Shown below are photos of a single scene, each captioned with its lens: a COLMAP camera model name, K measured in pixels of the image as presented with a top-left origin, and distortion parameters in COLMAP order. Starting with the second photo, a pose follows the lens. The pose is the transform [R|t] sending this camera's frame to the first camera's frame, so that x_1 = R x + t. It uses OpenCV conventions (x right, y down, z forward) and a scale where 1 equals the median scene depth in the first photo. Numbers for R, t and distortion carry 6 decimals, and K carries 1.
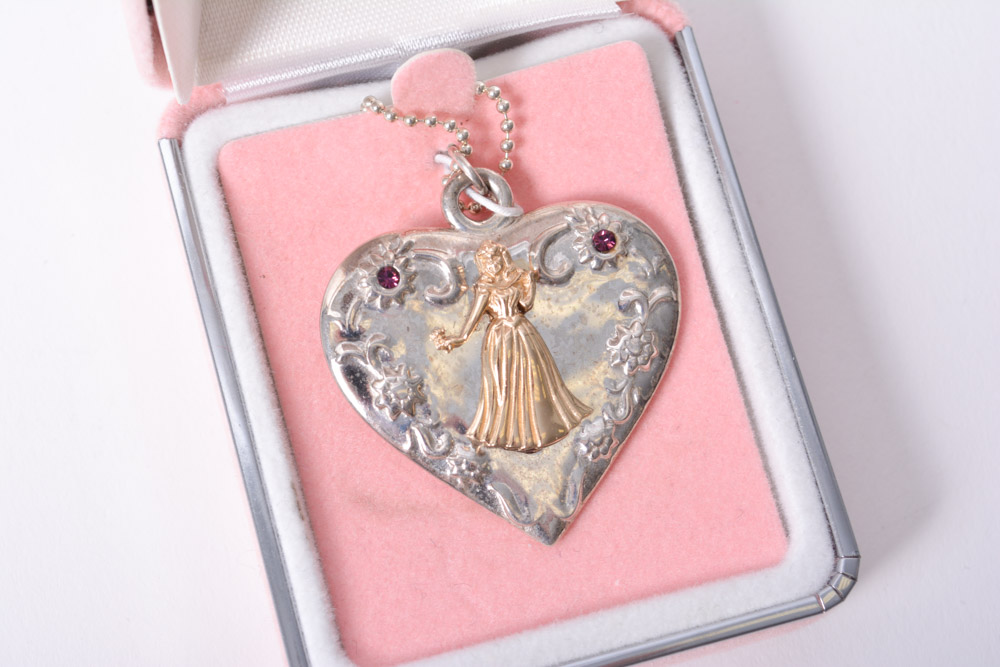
lens RADIAL K [[2013.9, 0, 504.1], [0, 2013.9, 331.9], [0, 0, 1]] dist [-0.040574, 0.000000]
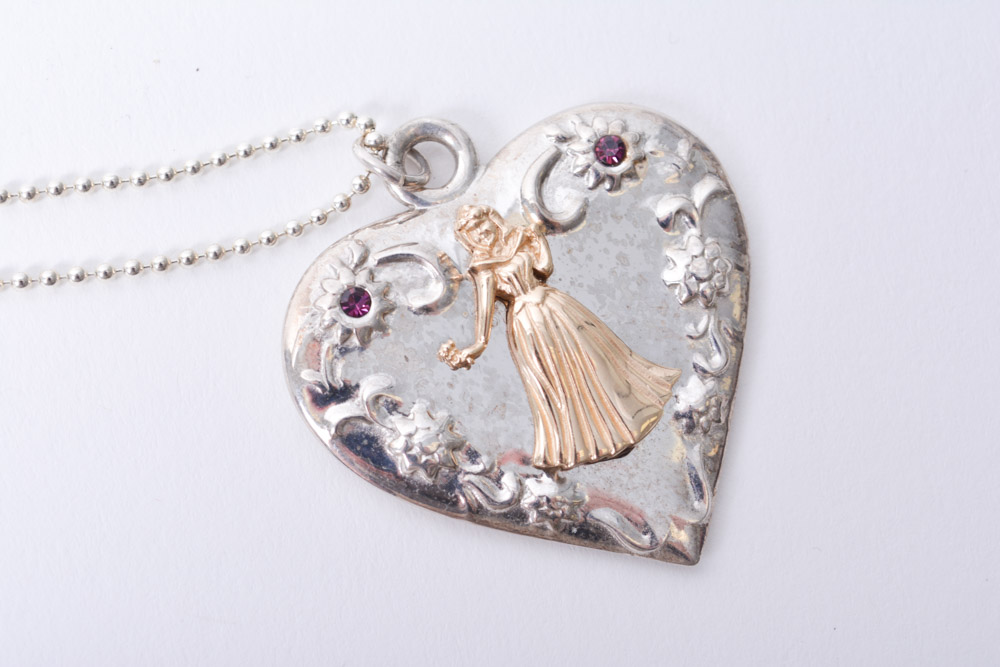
lens RADIAL K [[2013.9, 0, 500.0], [0, 2013.9, 333.4], [0, 0, 1]] dist [-0.040574, 0.000000]
pose [[0.930436, -0.366252, -0.012140, -0.003696], [0.366297, 0.930497, 0.001563, 0.001407], [0.010724, -0.005902, 0.999925, 0.269504]]
